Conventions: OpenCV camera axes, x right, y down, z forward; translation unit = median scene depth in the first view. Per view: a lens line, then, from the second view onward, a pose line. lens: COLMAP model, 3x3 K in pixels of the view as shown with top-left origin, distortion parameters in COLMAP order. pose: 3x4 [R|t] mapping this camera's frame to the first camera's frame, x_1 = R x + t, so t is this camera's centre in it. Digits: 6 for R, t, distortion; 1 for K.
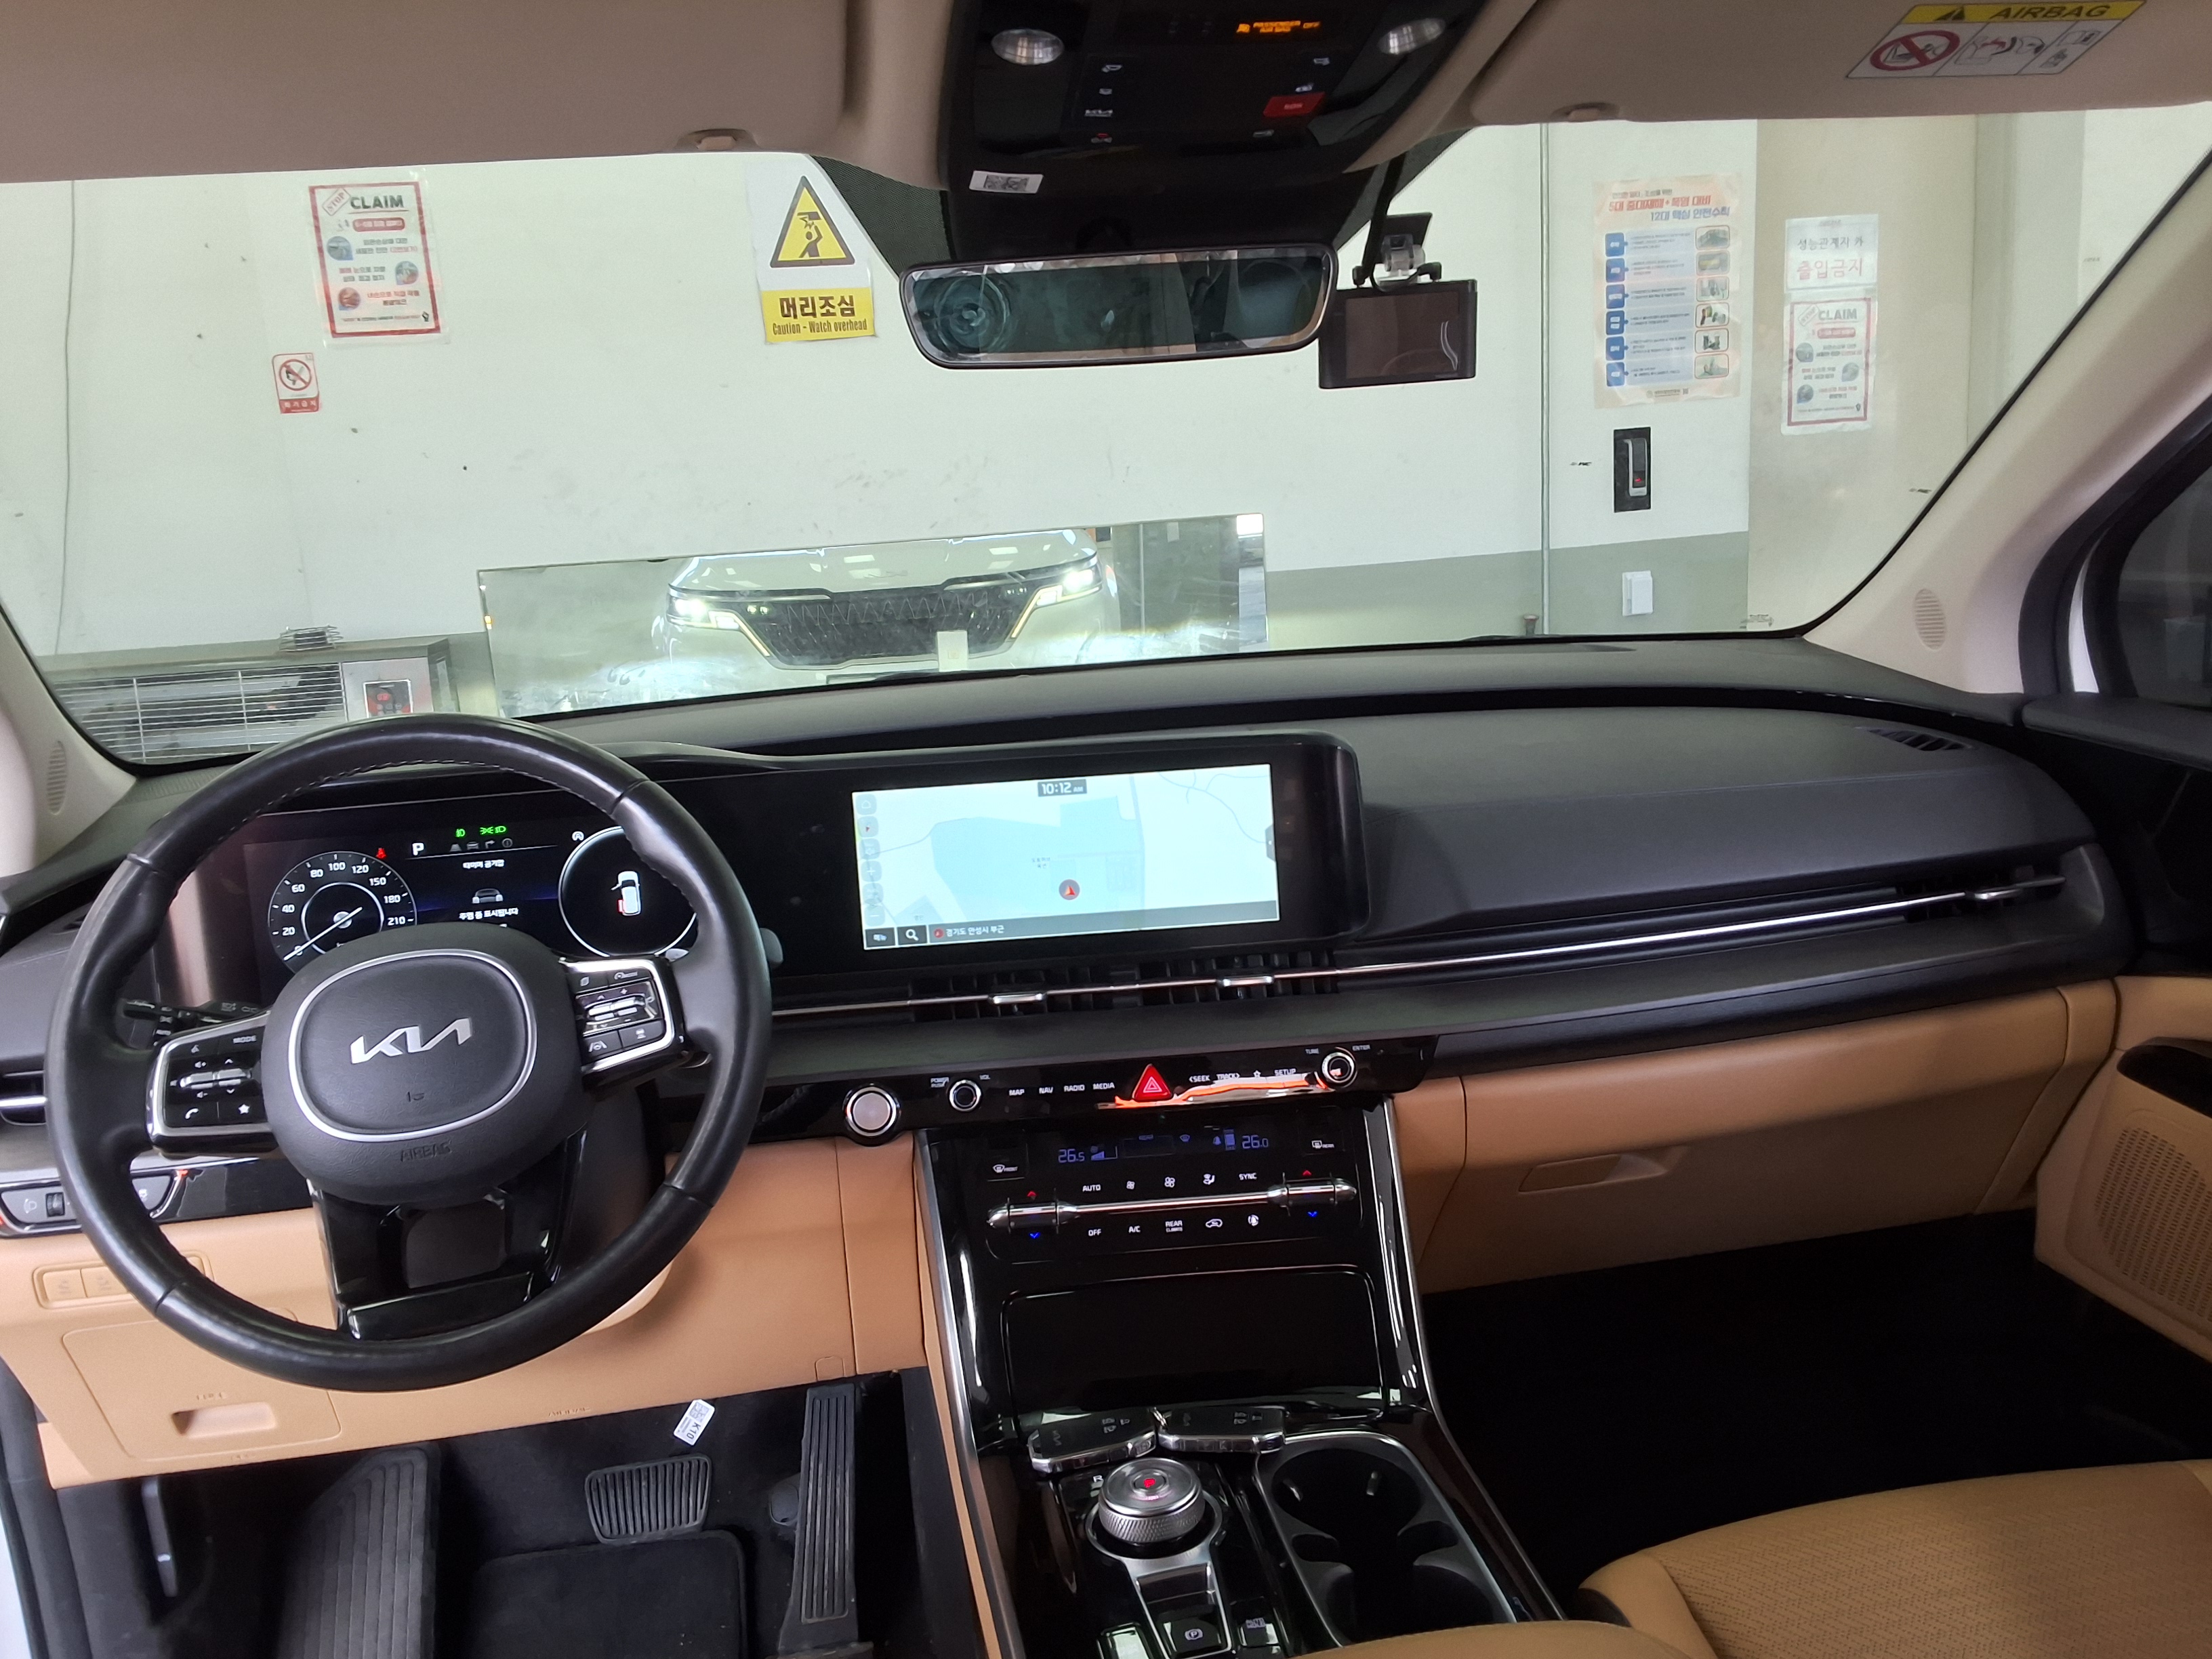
lens RADIAL K [[1768.3, 0, 1106.0], [0, 1768.3, 829.5], [0, 0, 1]] dist [0.154519, -0.265930]
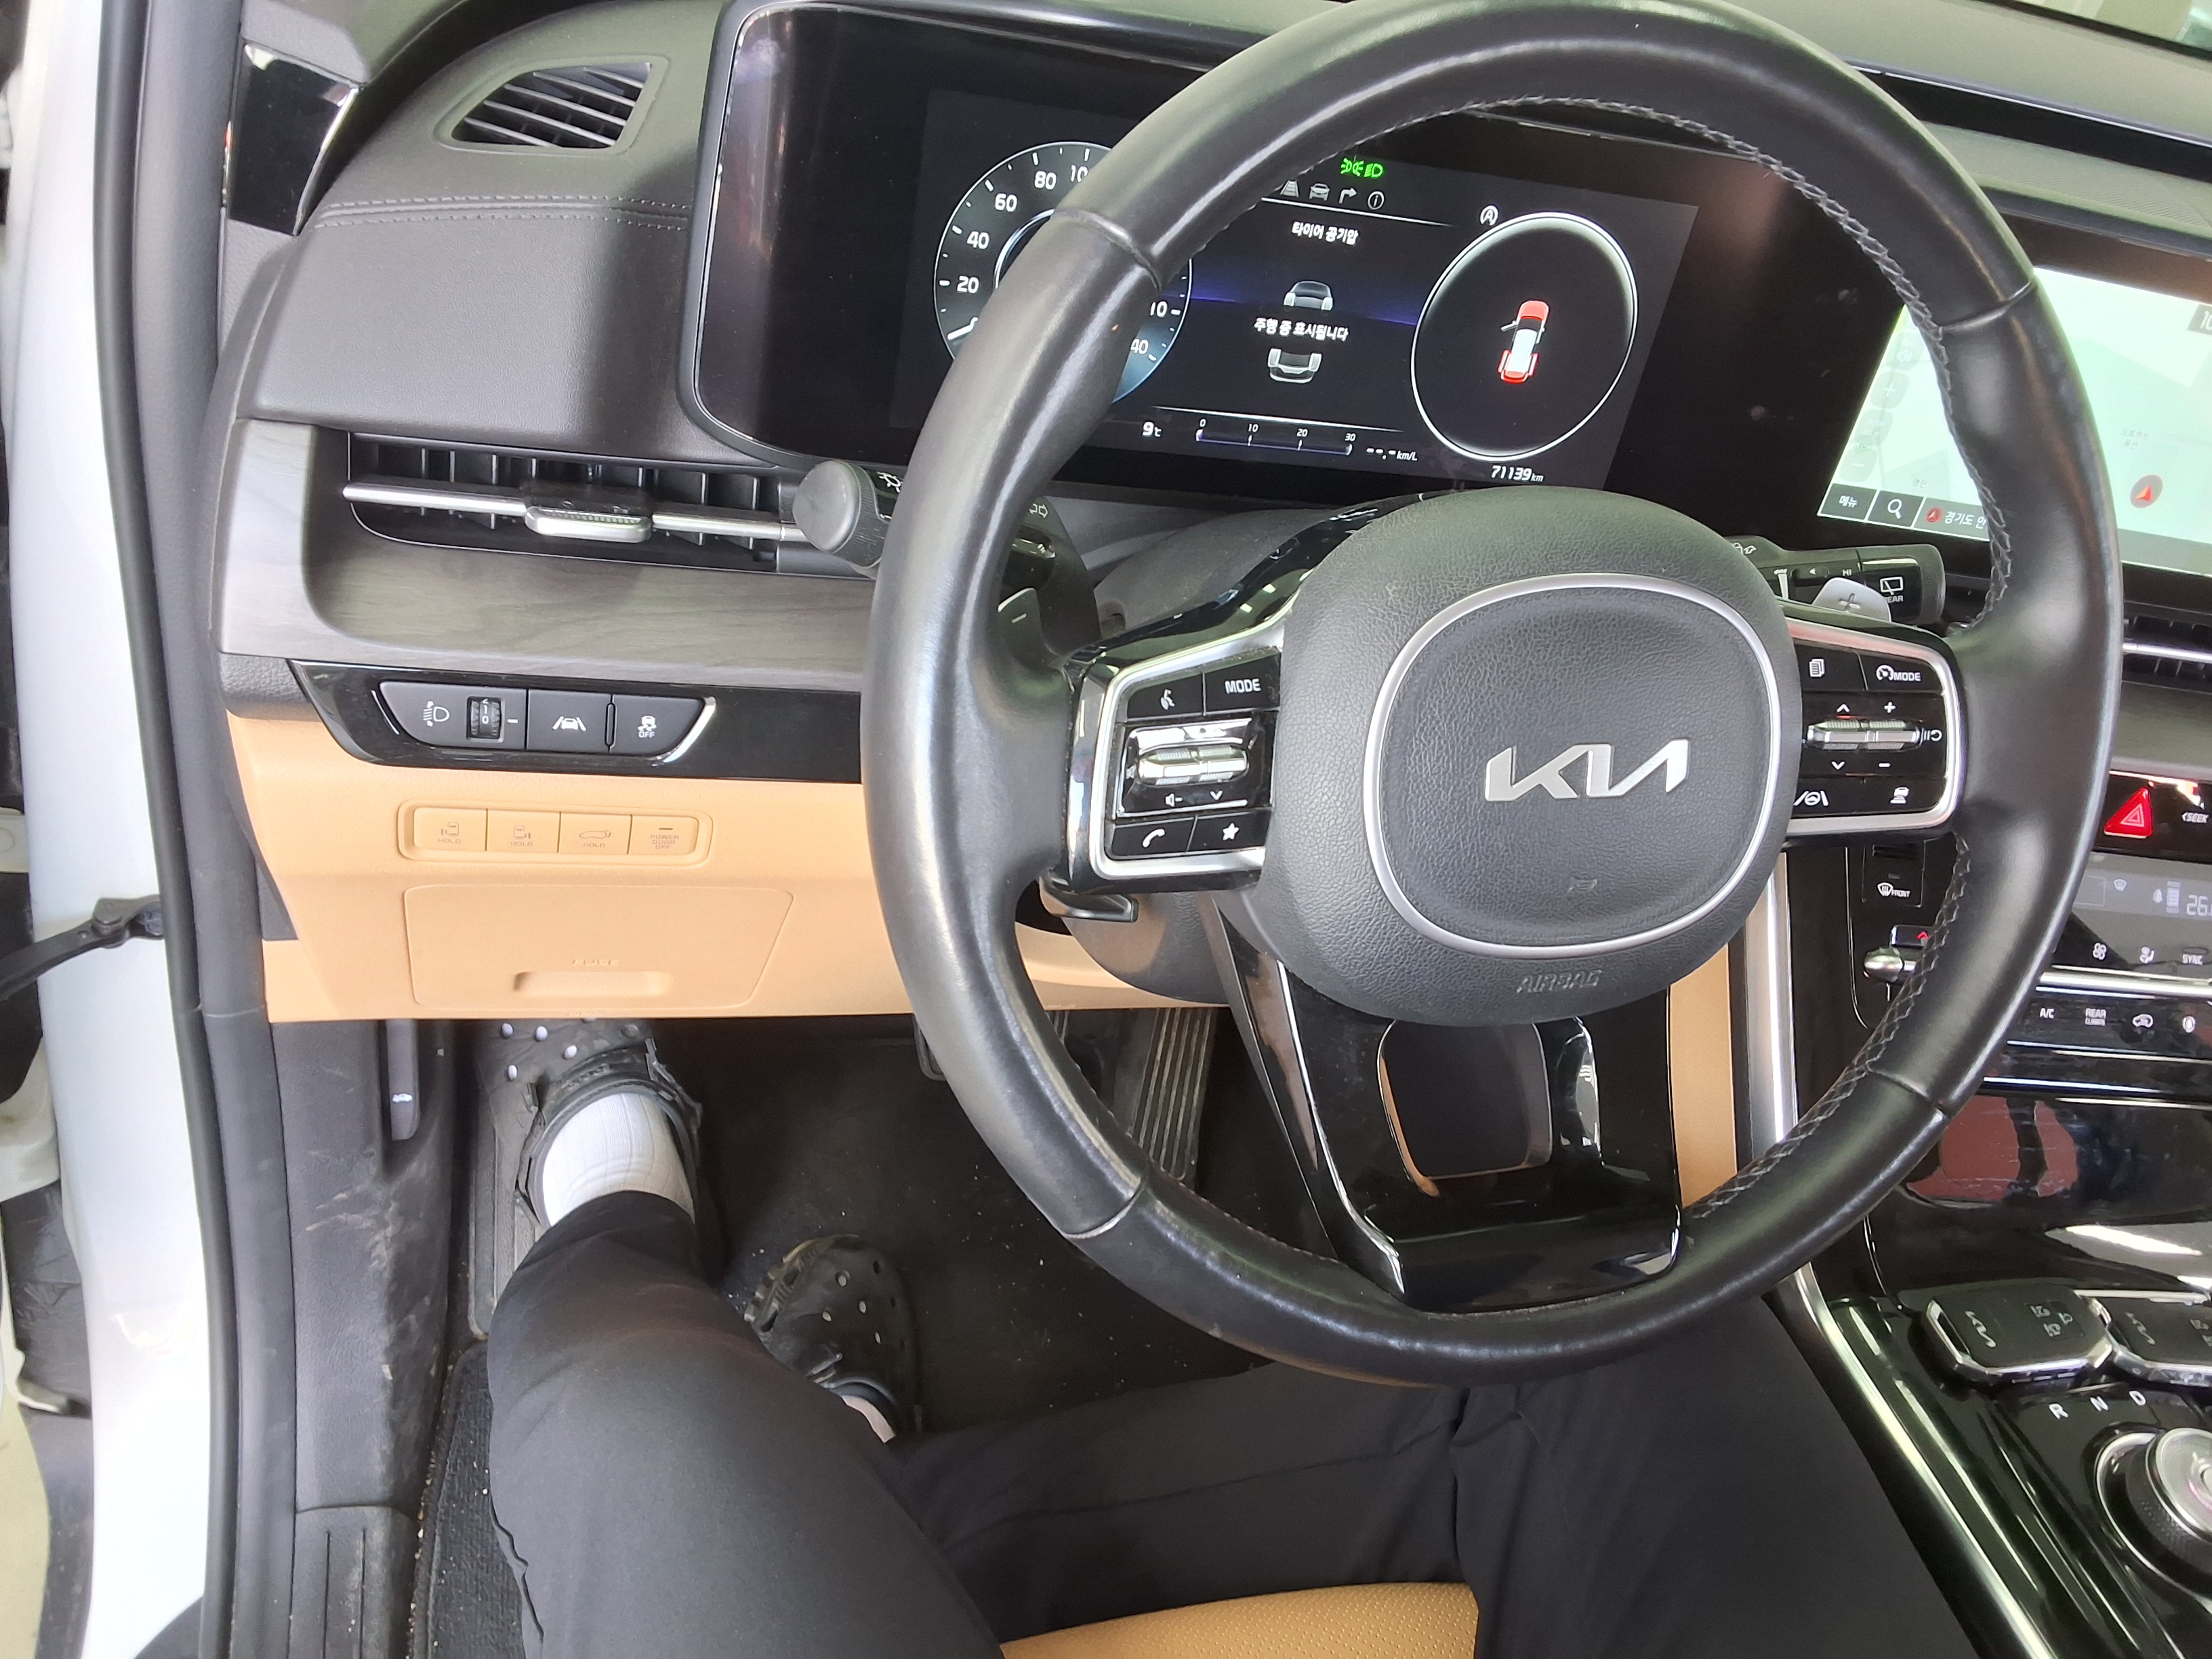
lens RADIAL K [[1768.3, 0, 1106.0], [0, 1768.3, 829.5], [0, 0, 1]] dist [0.154519, -0.265930]
pose [[0.956182, 0.172877, 0.236281, -0.501789], [-0.259569, 0.873880, 0.411044, -0.027140], [-0.135422, -0.454365, 0.880462, 0.470702]]
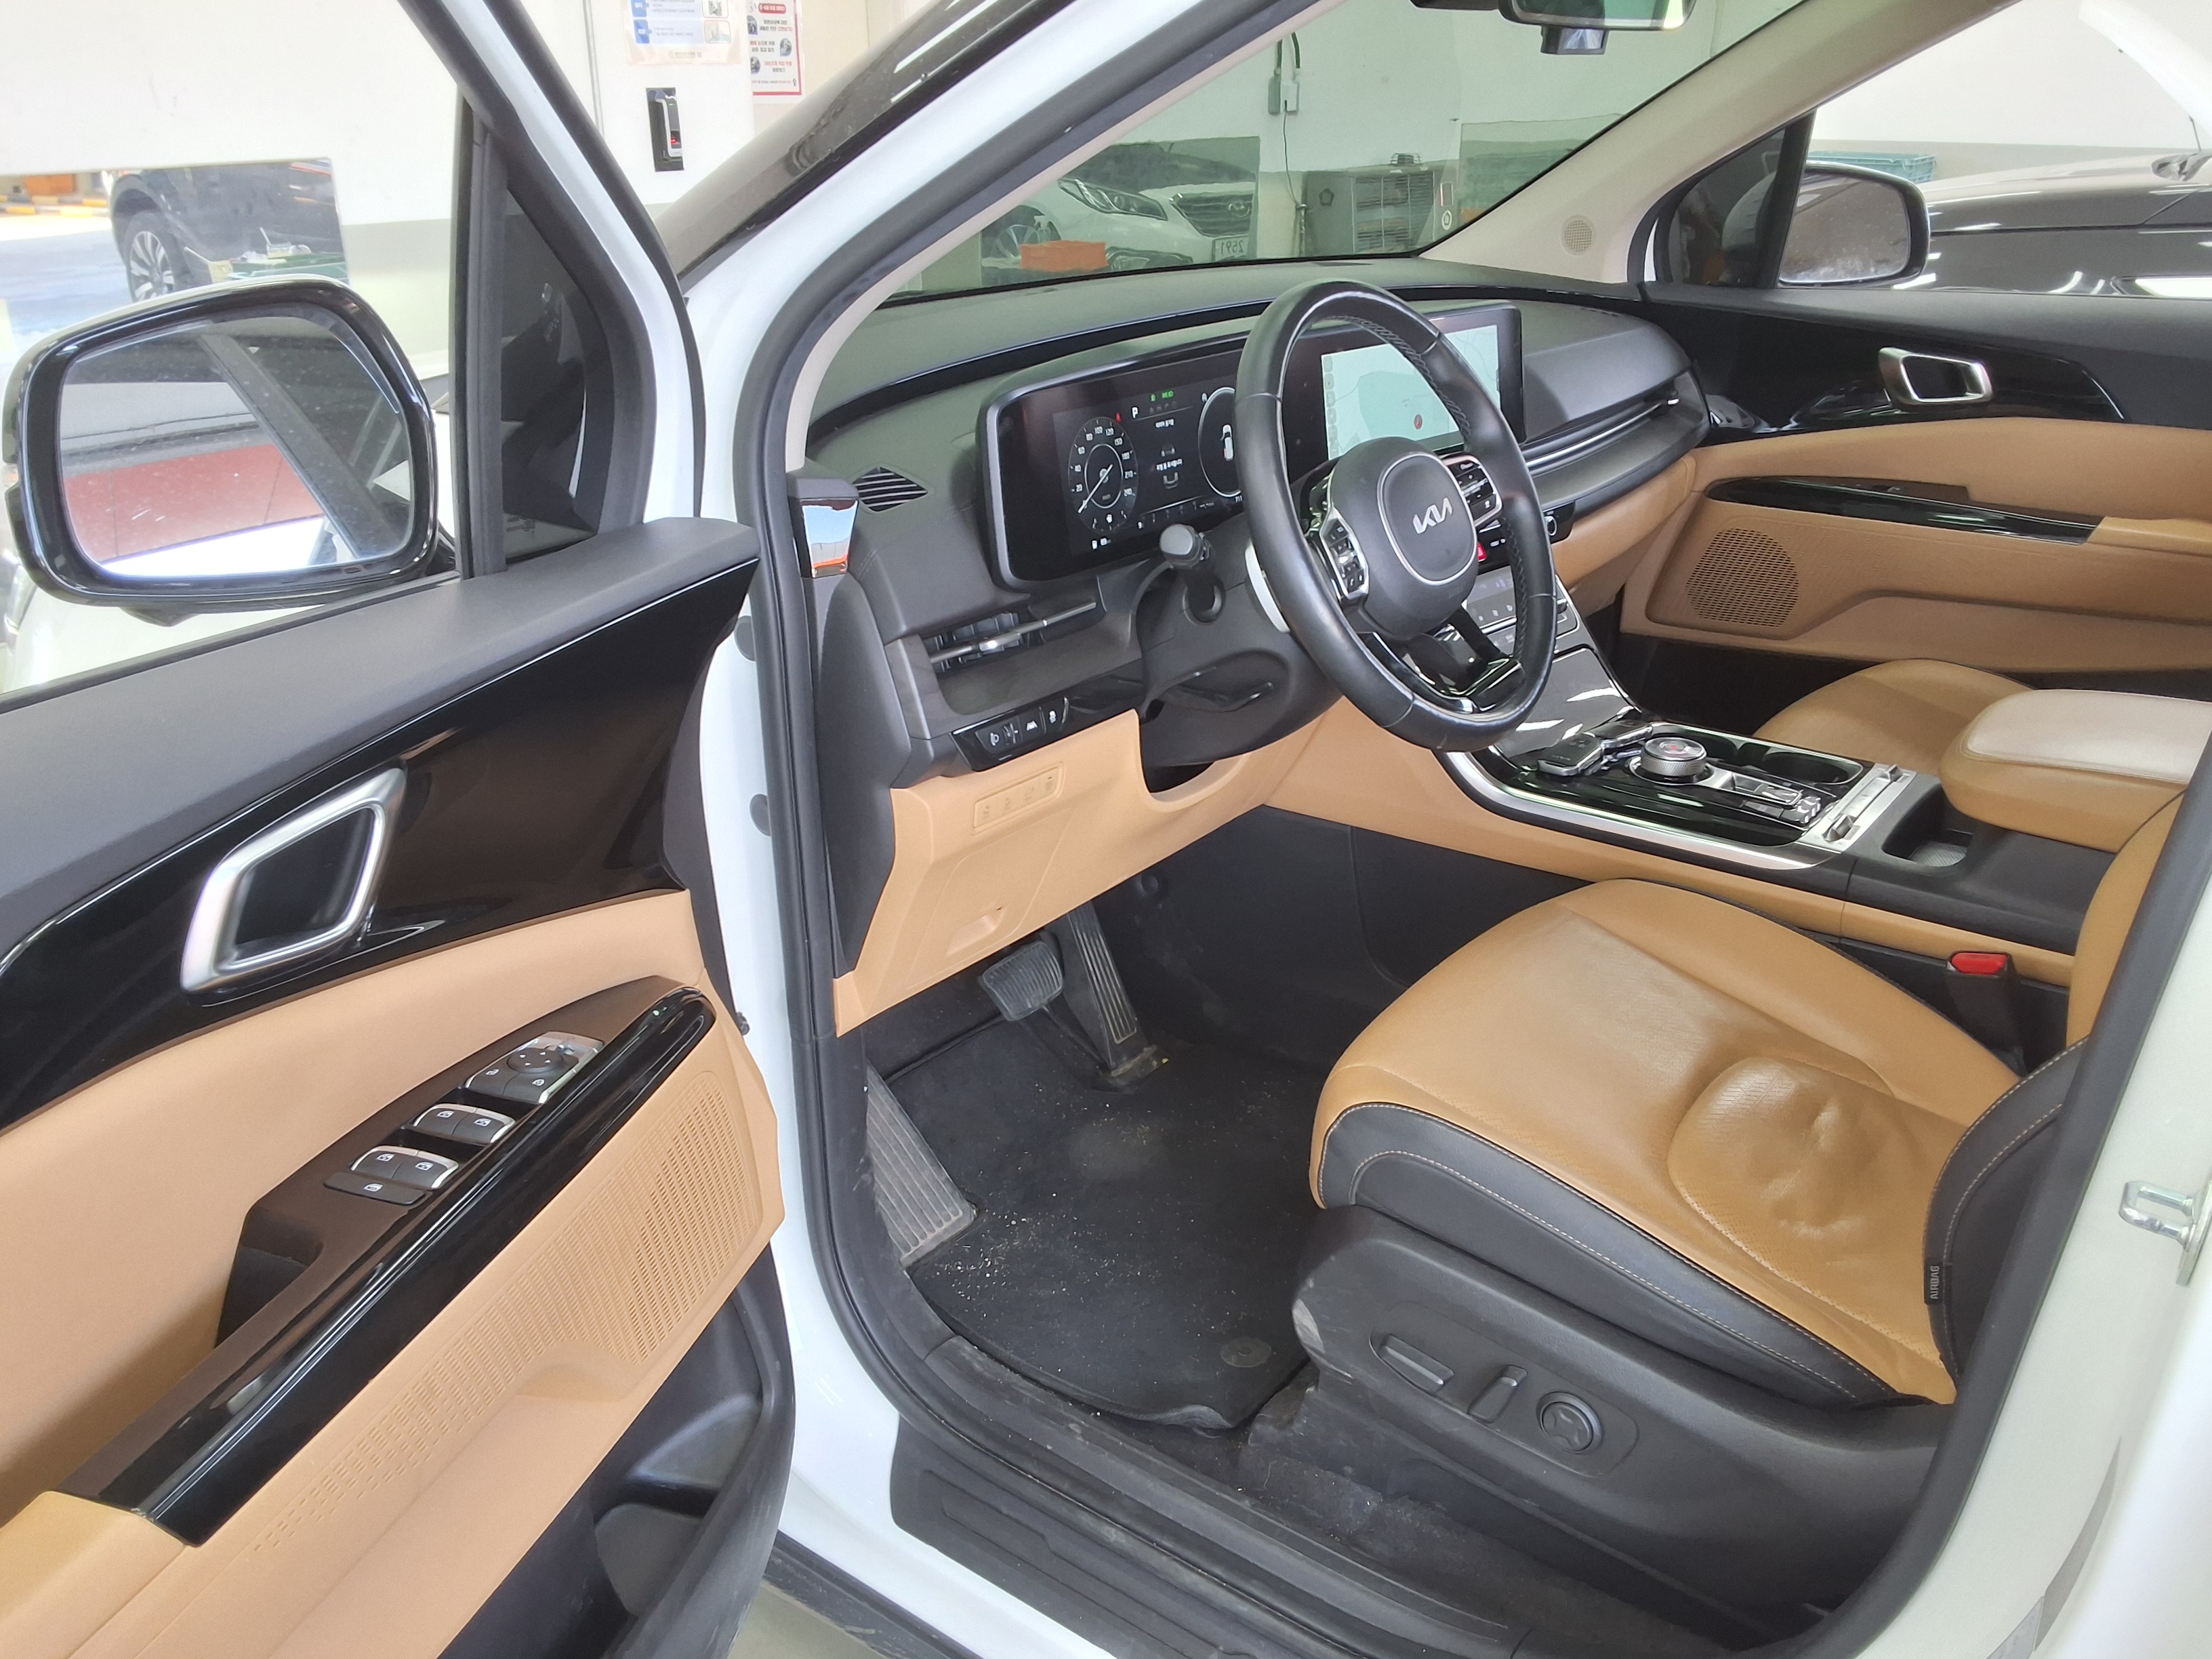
lens RADIAL K [[1768.3, 0, 1106.0], [0, 1768.3, 829.5], [0, 0, 1]] dist [0.154519, -0.265930]
pose [[0.728167, -0.207481, 0.653242, -1.240557], [0.096702, 0.974647, 0.201771, 0.040406], [-0.678544, -0.083754, 0.729770, 0.105881]]
